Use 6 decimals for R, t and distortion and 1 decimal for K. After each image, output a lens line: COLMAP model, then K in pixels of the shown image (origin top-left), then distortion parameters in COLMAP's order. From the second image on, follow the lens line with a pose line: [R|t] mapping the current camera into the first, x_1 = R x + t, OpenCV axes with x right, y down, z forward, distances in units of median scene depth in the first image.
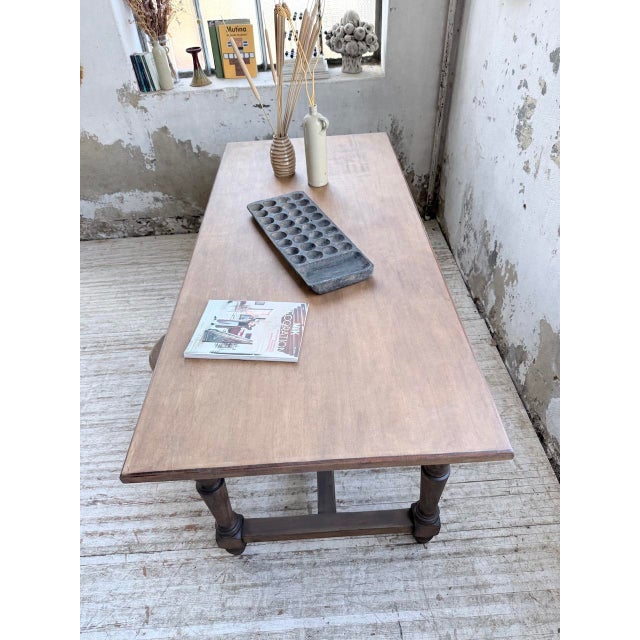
lens RADIAL K [[454.5, 0, 323.6], [0, 454.5, 324.0], [0, 0, 1]] dist [0.032404, -0.051291]
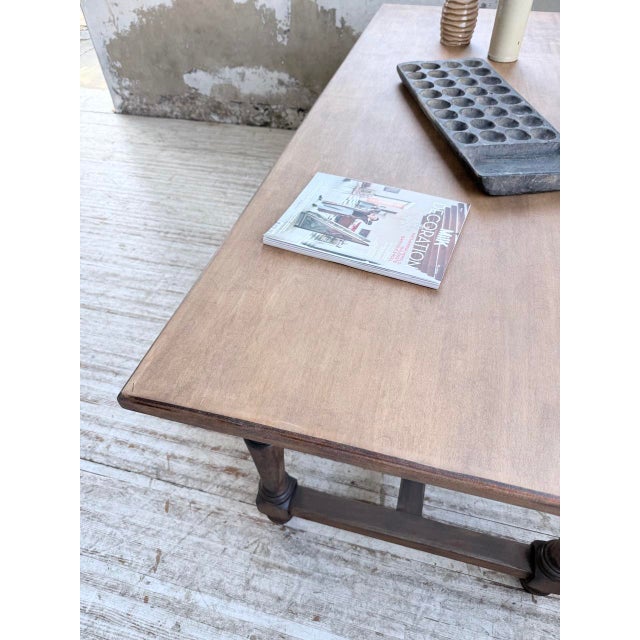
lens RADIAL K [[454.5, 0, 321.1], [0, 454.5, 324.2], [0, 0, 1]] dist [0.032404, -0.051291]
pose [[0.953326, 0.242605, -0.179755, -0.062095], [-0.221264, 0.966399, 0.130823, 0.061186], [0.205453, -0.084944, 0.974974, 0.282122]]
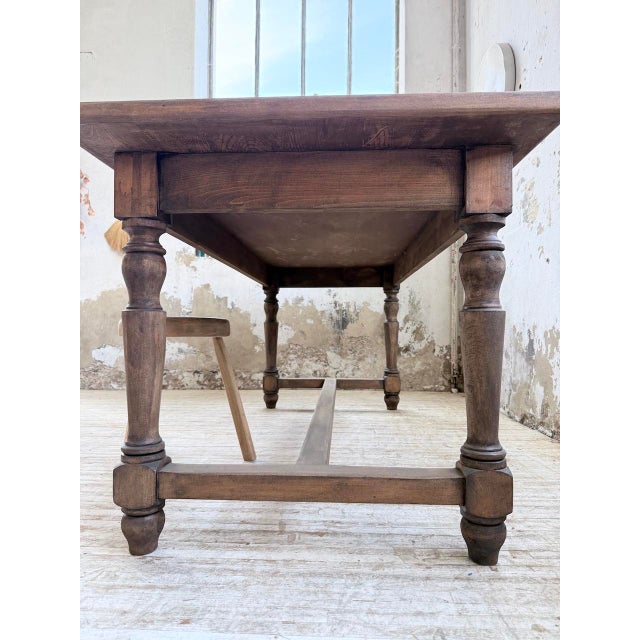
lens RADIAL K [[454.5, 0, 318.0], [0, 454.5, 318.0], [0, 0, 1]] dist [0.032404, -0.051291]
pose [[0.994418, 0.051595, -0.092041, 0.057159], [-0.100691, 0.724790, -0.681572, 0.631800], [0.031545, 0.687035, 0.725939, 0.412922]]
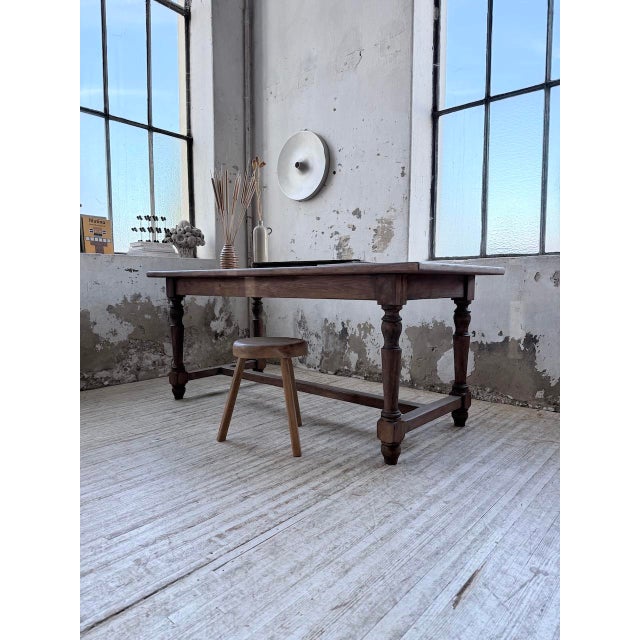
lens RADIAL K [[454.5, 0, 321.2], [0, 454.5, 320.3], [0, 0, 1]] dist [0.032404, -0.051291]
pose [[0.683602, -0.007735, 0.729814, -1.114280], [0.463629, 0.776879, -0.426037, 0.608715], [-0.563681, 0.629603, 0.534662, 0.264659]]
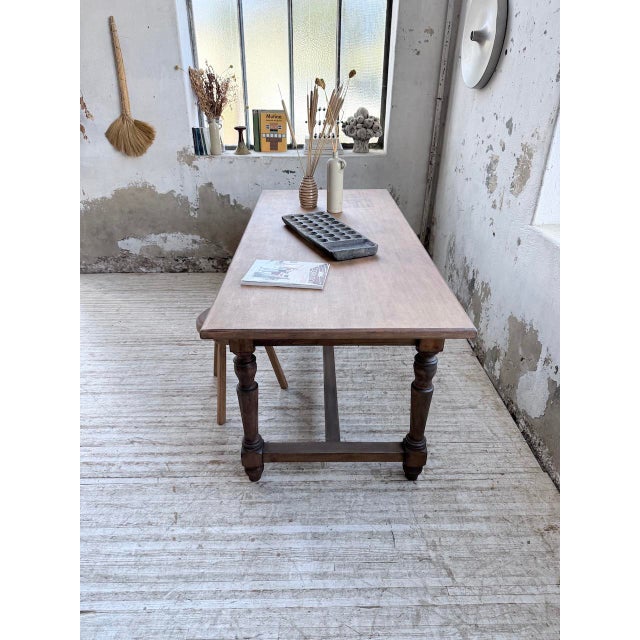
lens RADIAL K [[454.5, 0, 316.0], [0, 454.5, 322.2], [0, 0, 1]] dist [0.032404, -0.051291]
pose [[0.998292, 0.057957, -0.007418, -0.044244], [-0.058112, 0.971606, -0.229356, 0.358122], [-0.006086, 0.229396, 0.973314, -0.227757]]
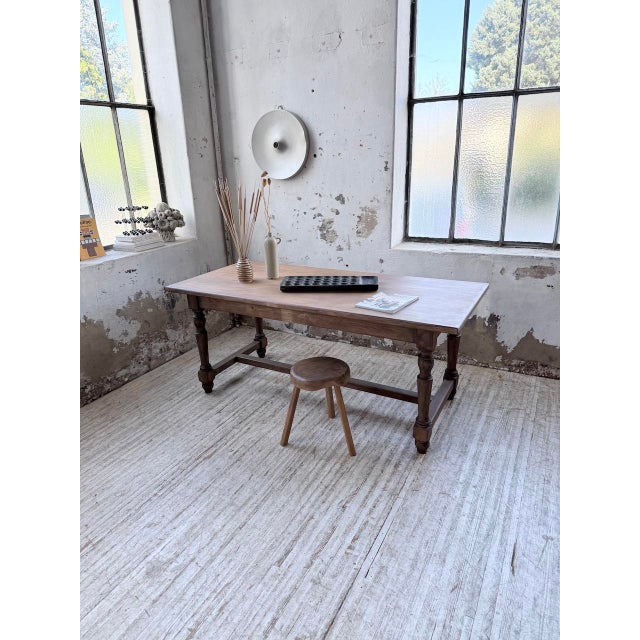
lens RADIAL K [[454.8, 0, 320.4], [0, 454.8, 316.6], [0, 0, 1]] dist [0.040745, -0.063239]
pose [[0.510145, -0.255856, 0.821152, -1.516411], [0.580525, 0.806881, -0.109245, 0.083458], [-0.634620, 0.532430, 0.560157, 0.092313]]
